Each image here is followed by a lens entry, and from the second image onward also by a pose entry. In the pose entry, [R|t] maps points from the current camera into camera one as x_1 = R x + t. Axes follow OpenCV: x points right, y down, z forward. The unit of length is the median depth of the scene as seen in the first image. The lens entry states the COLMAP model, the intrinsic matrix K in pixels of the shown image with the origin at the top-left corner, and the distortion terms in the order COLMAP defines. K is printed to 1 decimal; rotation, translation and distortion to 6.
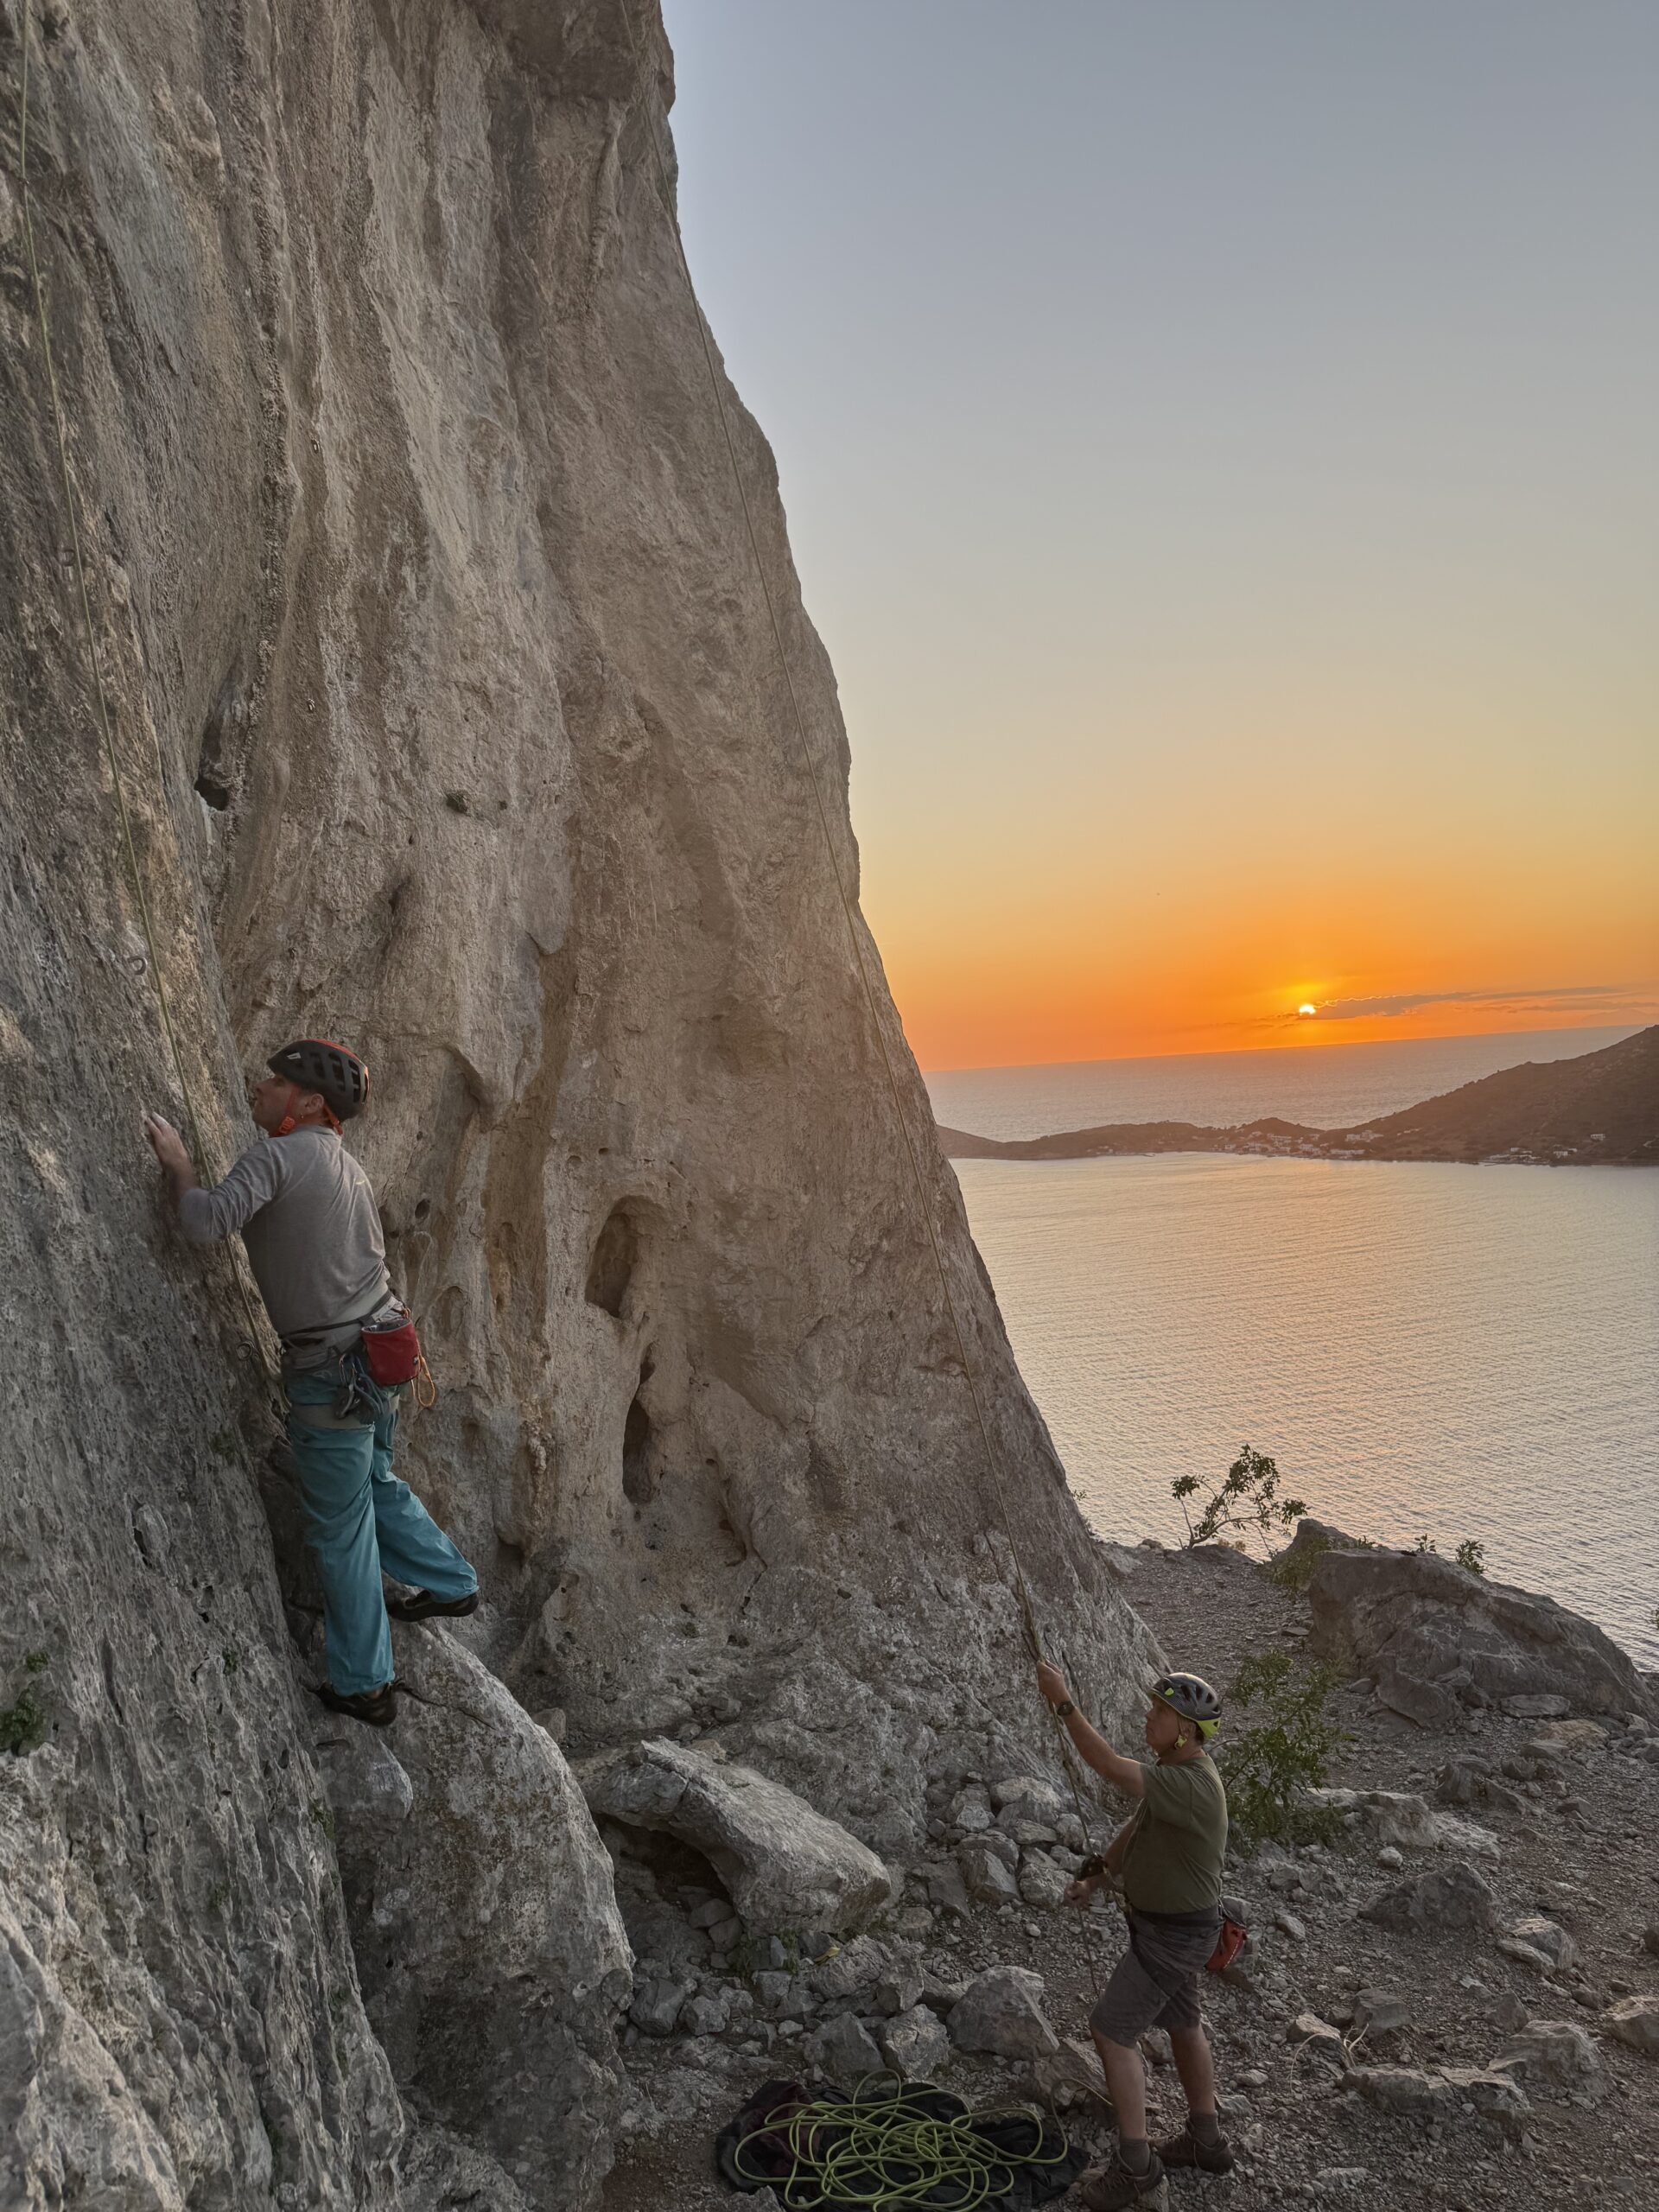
lens RADIAL K [[1555.2, 0, 833.6], [0, 1555.2, 1109.3], [0, 0, 1]] dist [0.059307, -0.036483]
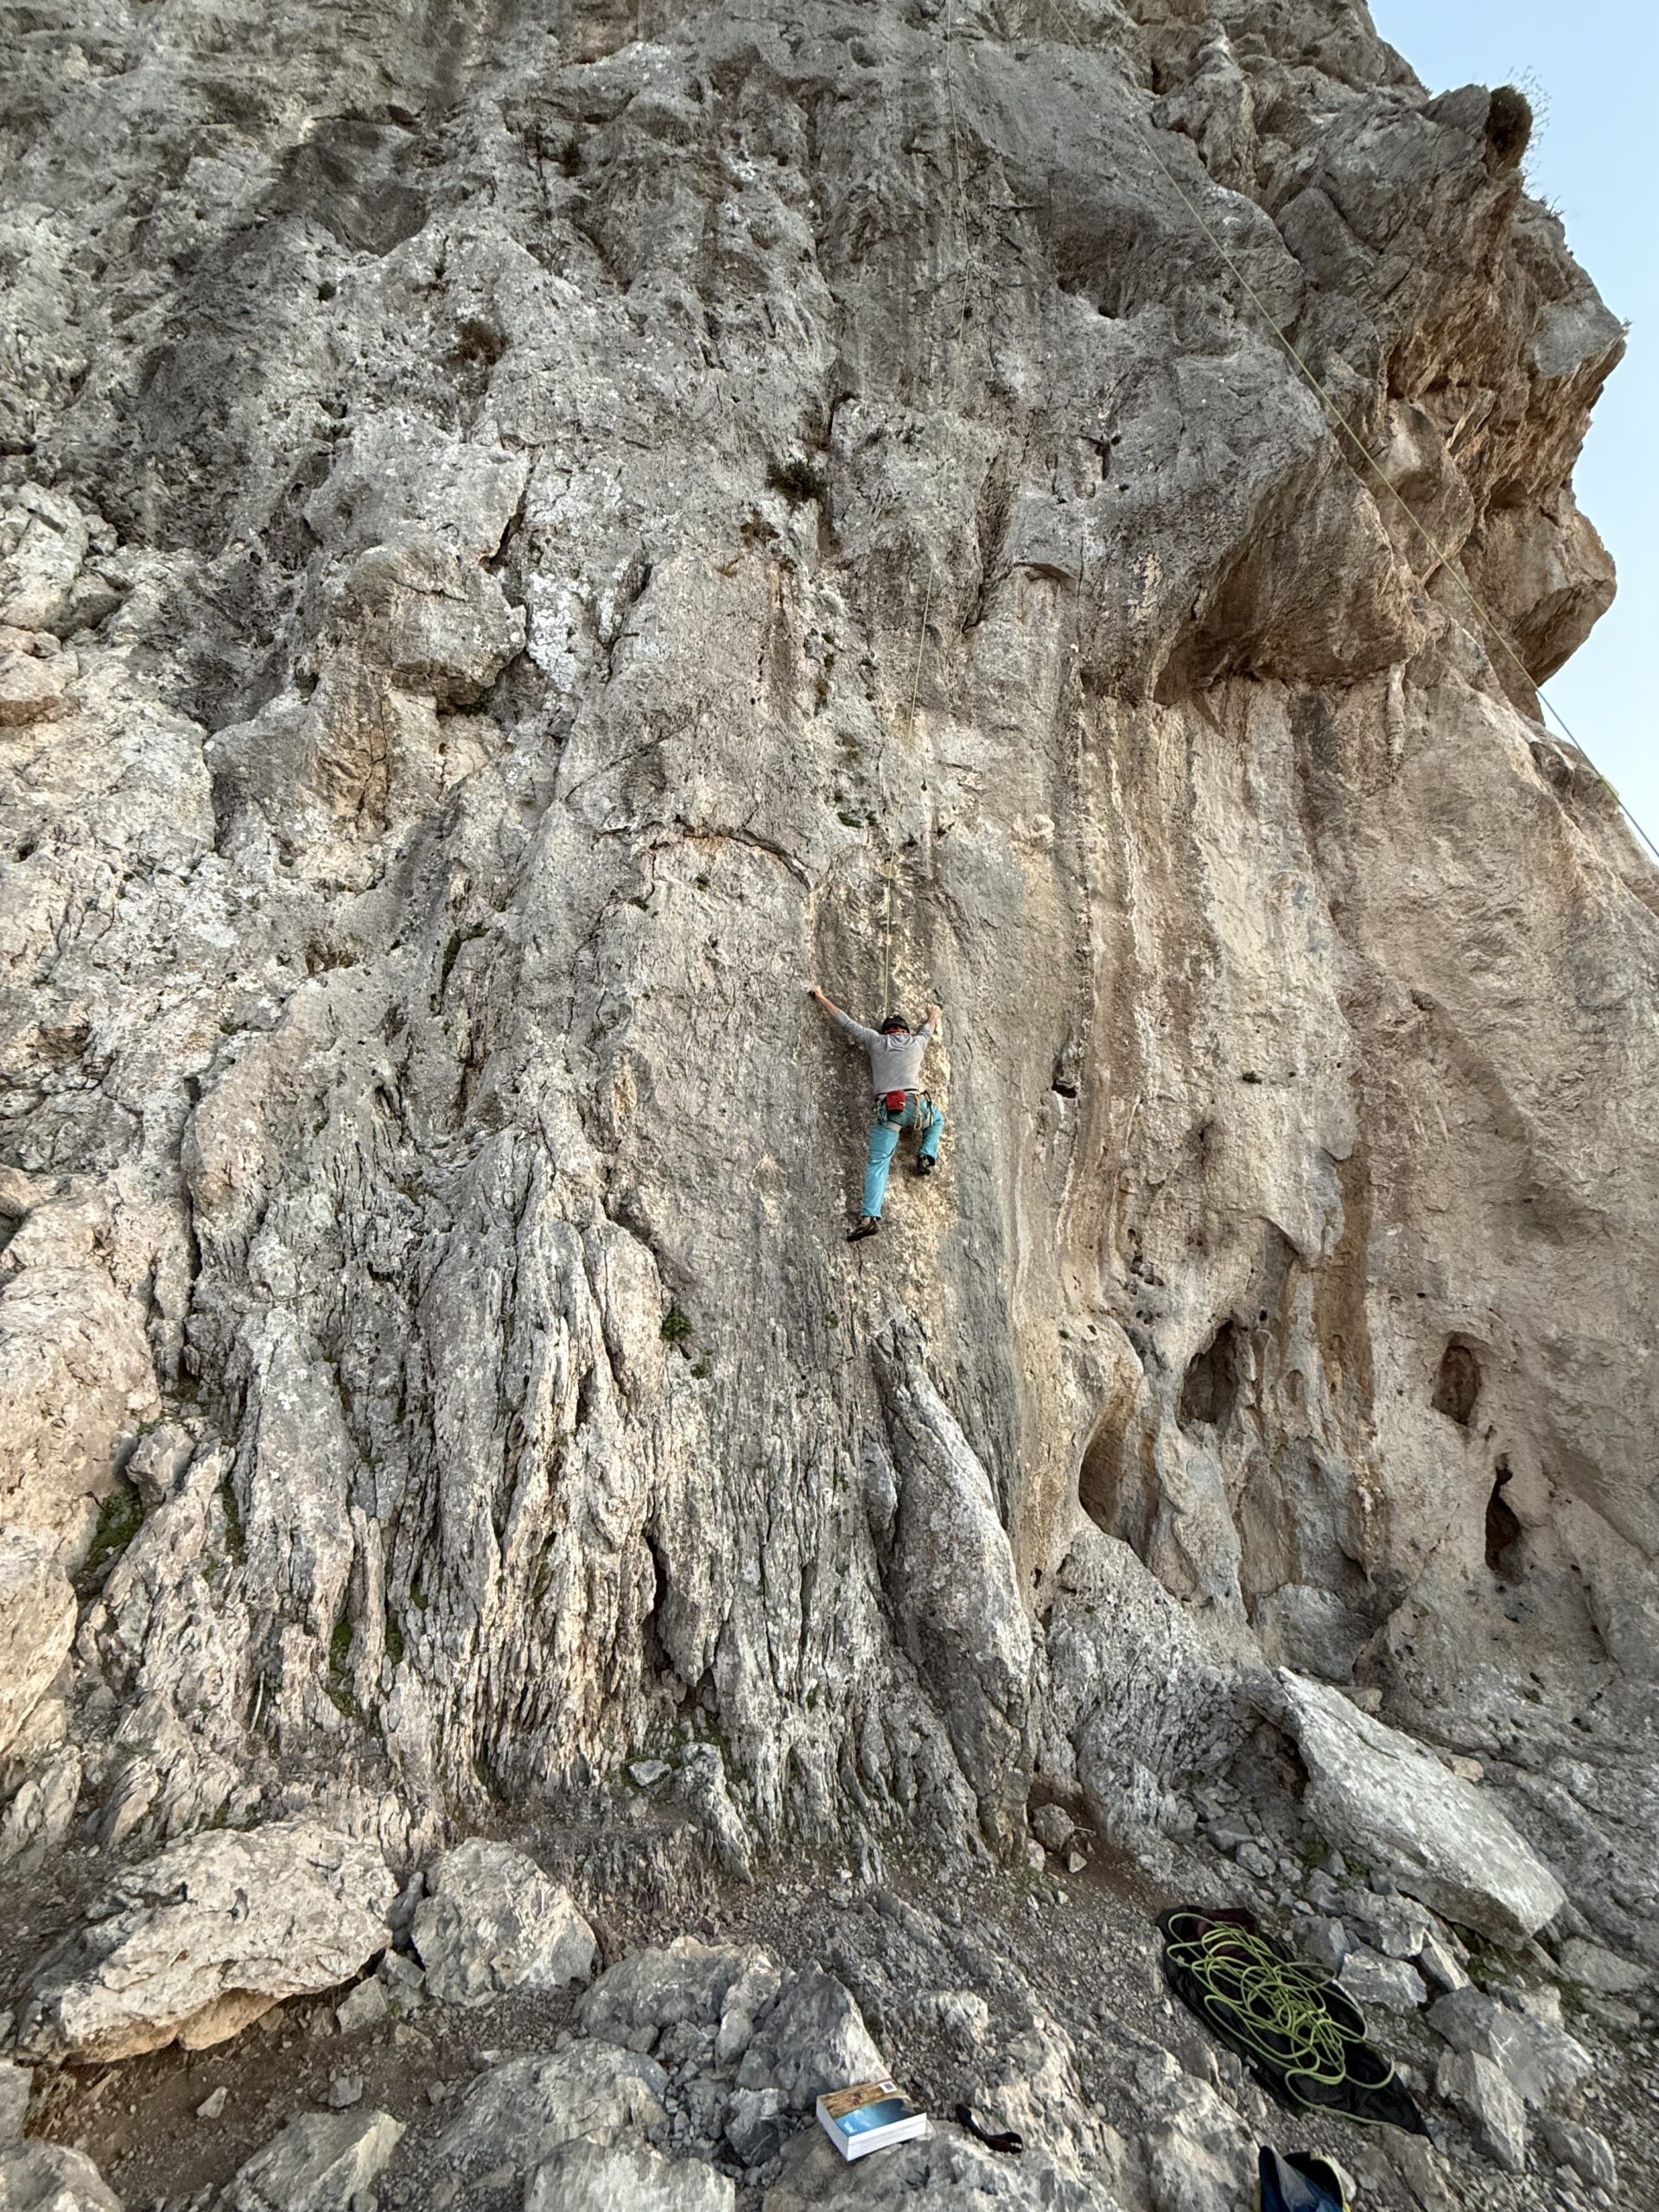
lens RADIAL K [[887.9, 0, 828.5], [0, 887.9, 1119.4], [0, 0, 1]] dist [0.001405, -0.000398]
pose [[0.374812, -0.149590, -0.914953, 0.442346], [-0.085506, 0.977113, -0.194780, 0.078122], [0.923149, 0.151240, 0.353442, 0.185735]]
